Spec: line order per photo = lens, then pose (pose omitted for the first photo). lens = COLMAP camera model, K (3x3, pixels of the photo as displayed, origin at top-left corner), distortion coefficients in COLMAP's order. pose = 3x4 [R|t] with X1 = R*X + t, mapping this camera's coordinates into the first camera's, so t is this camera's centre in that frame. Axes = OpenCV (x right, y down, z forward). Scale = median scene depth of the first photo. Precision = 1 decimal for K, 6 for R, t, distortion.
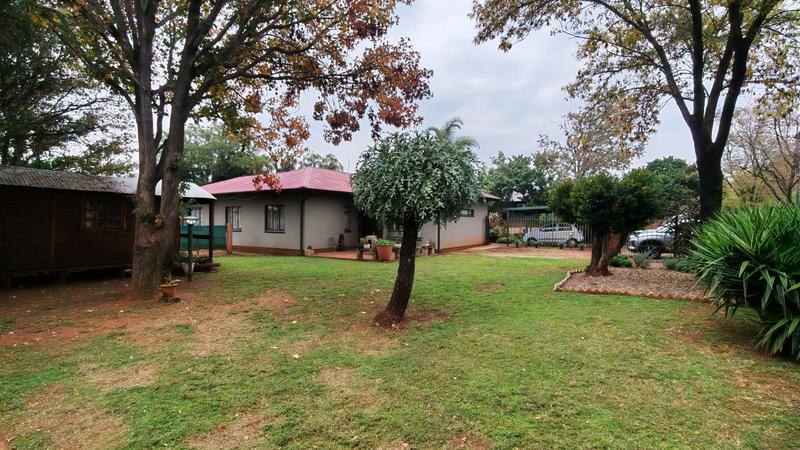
lens RADIAL K [[369.8, 0, 400.8], [0, 369.8, 225.1], [0, 0, 1]] dist [0.002148, 0.000921]
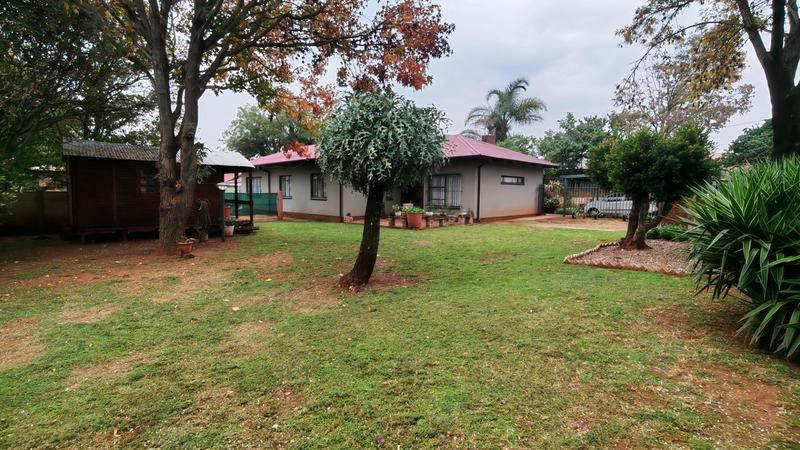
lens RADIAL K [[369.8, 0, 400.4], [0, 369.8, 224.9], [0, 0, 1]] dist [0.002148, 0.000921]
pose [[0.978764, 0.020185, -0.203993, 0.169991], [-0.004080, 0.996861, 0.079064, 0.011464], [0.204948, -0.076553, 0.975774, 0.031606]]
